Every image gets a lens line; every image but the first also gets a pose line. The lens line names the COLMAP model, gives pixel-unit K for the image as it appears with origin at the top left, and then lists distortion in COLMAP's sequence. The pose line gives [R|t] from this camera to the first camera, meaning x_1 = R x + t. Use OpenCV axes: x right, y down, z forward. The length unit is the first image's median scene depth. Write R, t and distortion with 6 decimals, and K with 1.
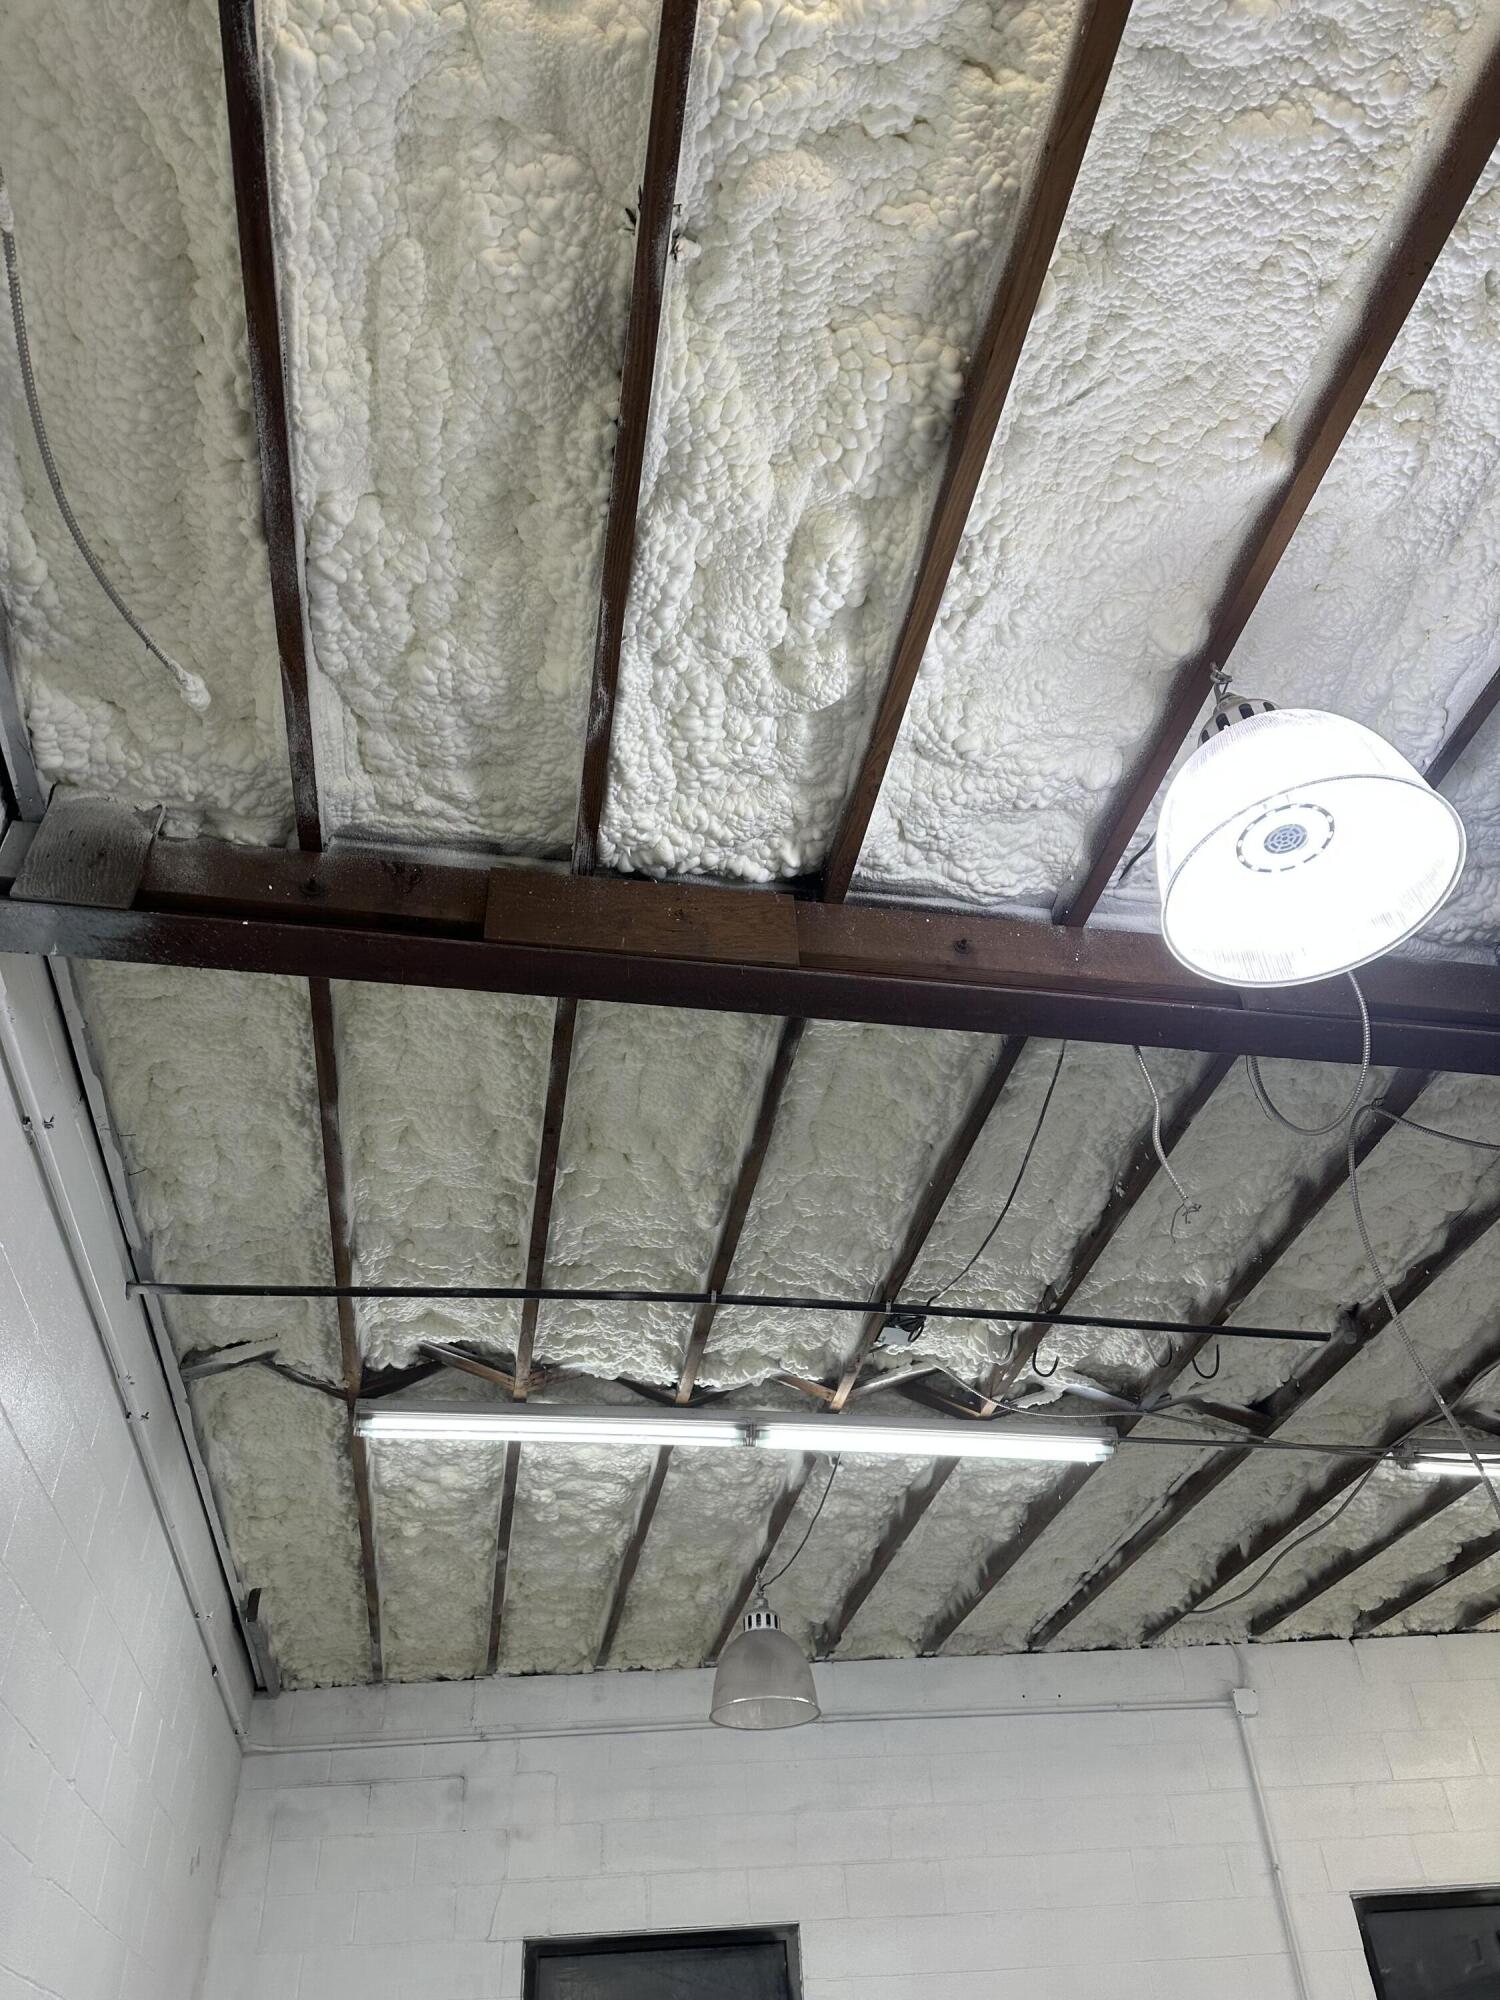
lens RADIAL K [[1419.9, 0, 750.0], [0, 1419.9, 1000.0], [0, 0, 1]] dist [-0.005877, -0.001538]
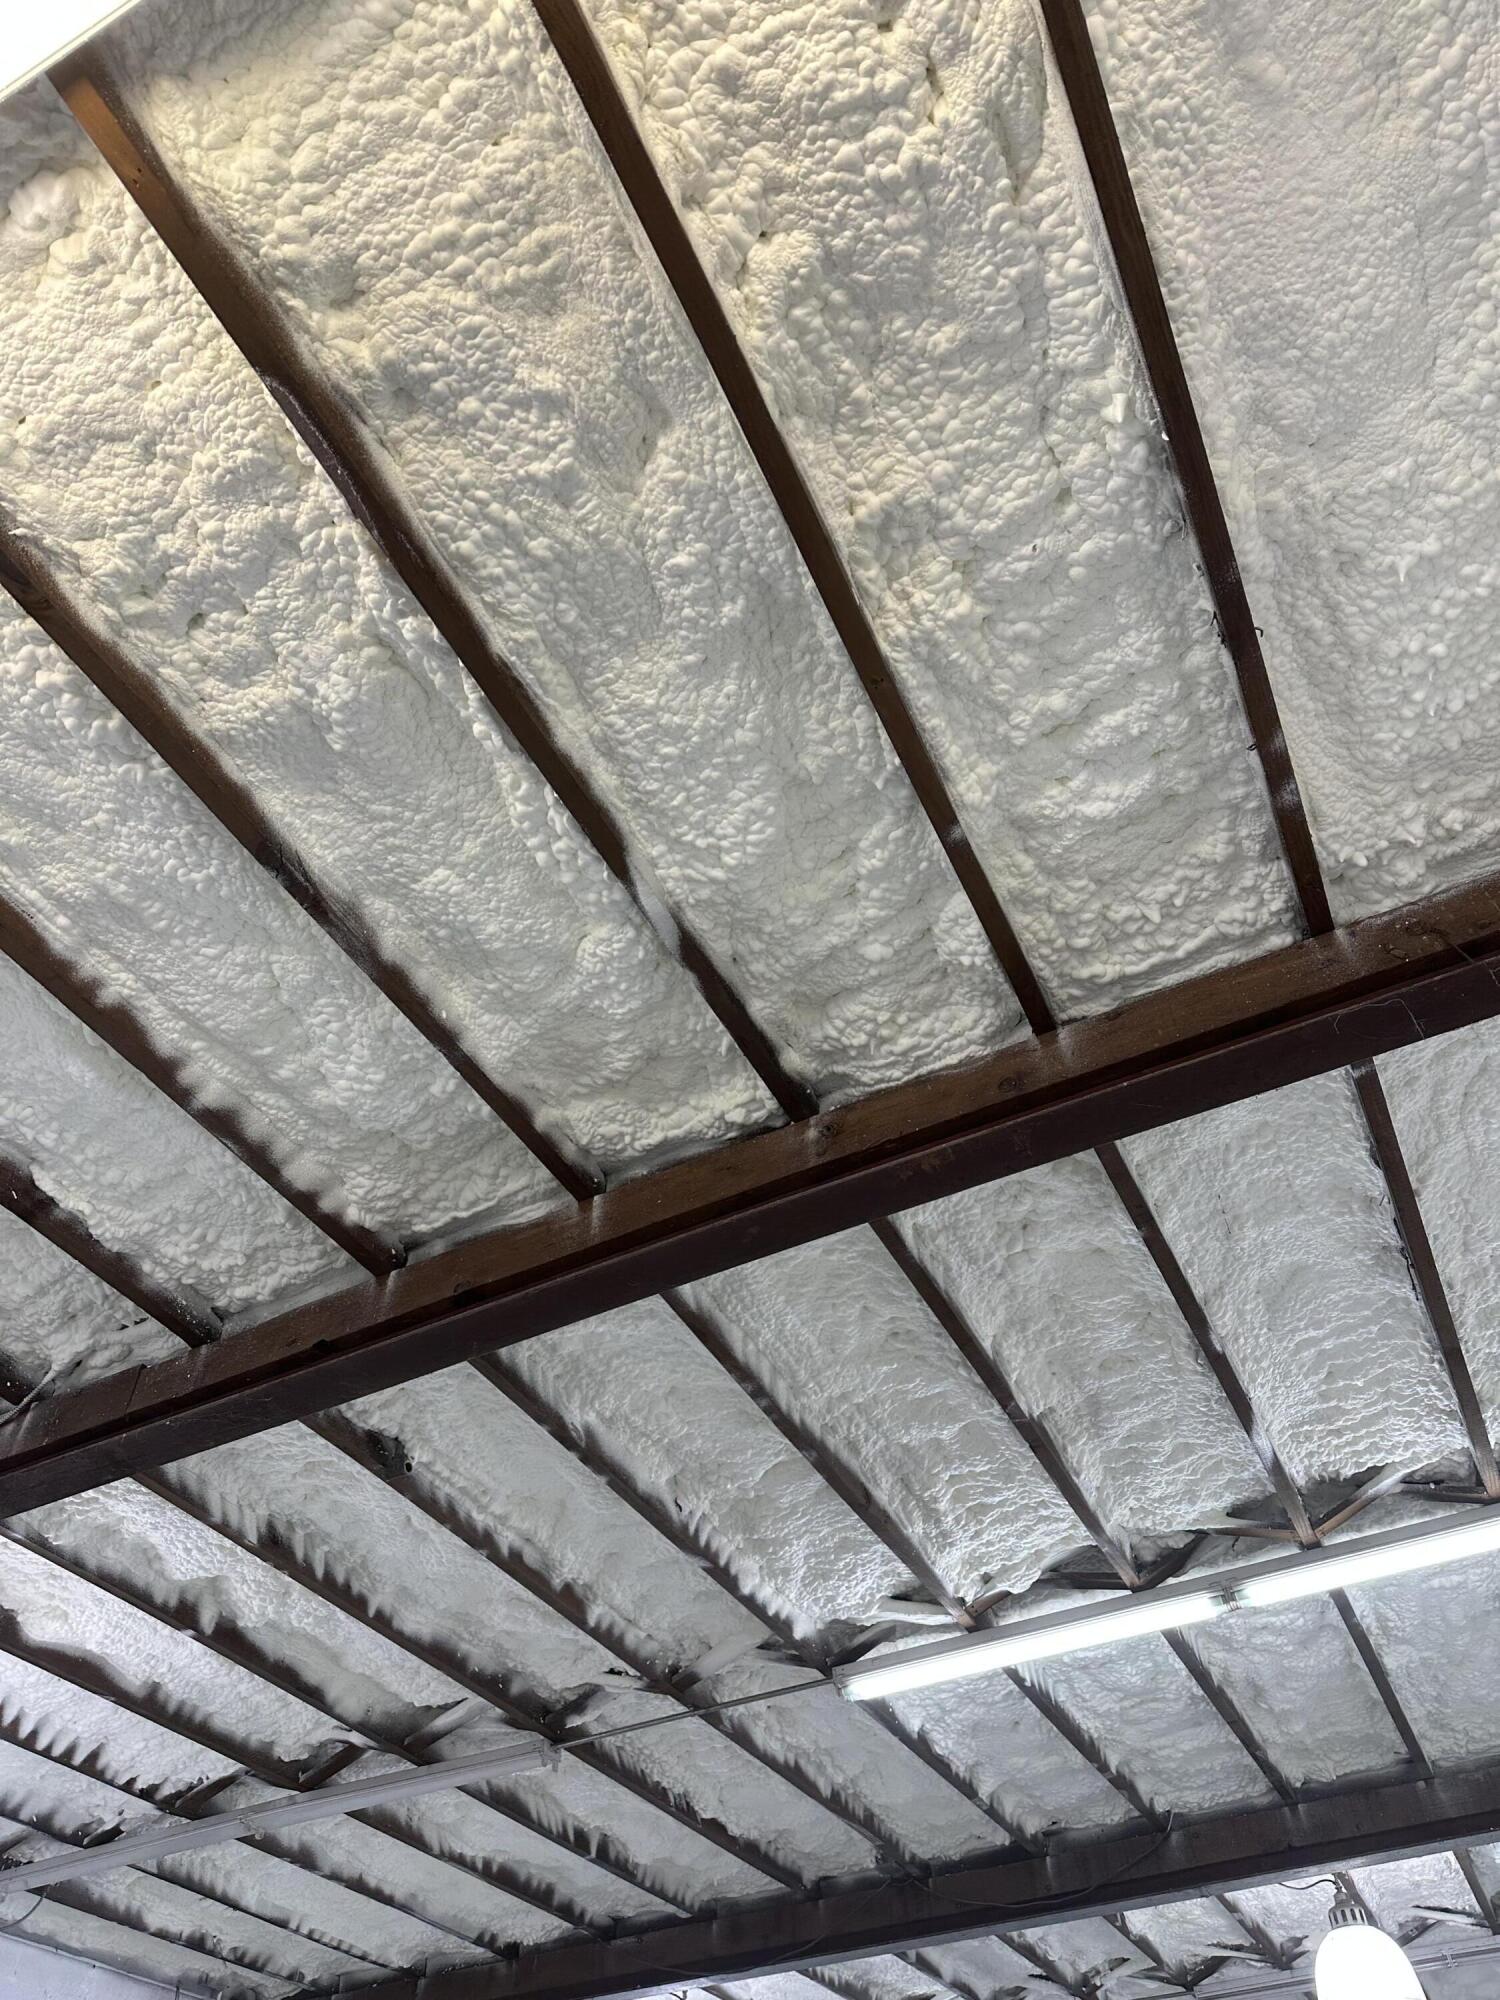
lens RADIAL K [[1419.9, 0, 750.0], [0, 1419.9, 1000.0], [0, 0, 1]] dist [-0.005877, -0.001538]
pose [[0.800073, -0.435370, -0.412718, 0.295919], [0.385613, 0.900248, -0.202129, 0.027092], [0.459549, 0.002569, 0.888149, 0.052048]]
